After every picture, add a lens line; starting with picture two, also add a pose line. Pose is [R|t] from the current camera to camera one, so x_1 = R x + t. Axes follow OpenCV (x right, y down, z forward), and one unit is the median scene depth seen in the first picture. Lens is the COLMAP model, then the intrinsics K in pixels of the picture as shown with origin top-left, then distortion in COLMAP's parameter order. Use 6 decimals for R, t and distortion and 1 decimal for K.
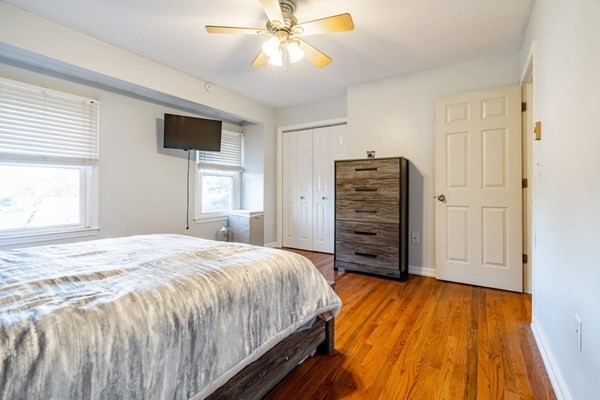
lens RADIAL K [[276.1, 0, 304.9], [0, 276.1, 186.4], [0, 0, 1]] dist [0.000149, -0.000007]
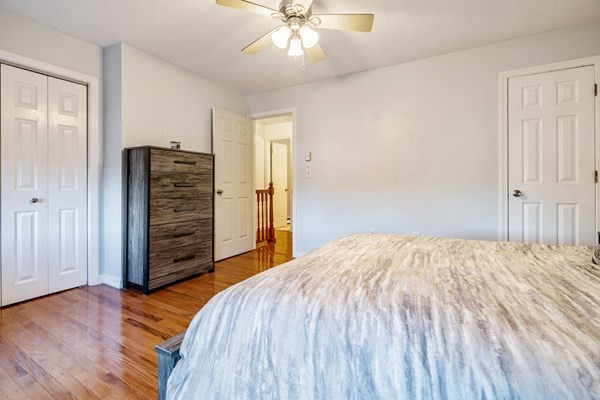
lens RADIAL K [[276.1, 0, 303.1], [0, 276.1, 188.8], [0, 0, 1]] dist [0.000149, -0.000007]
pose [[-0.042740, -0.002579, 0.999083, -0.680908], [-0.001881, 0.999995, 0.002501, 0.020109], [-0.999084, -0.001772, -0.042744, 0.650223]]
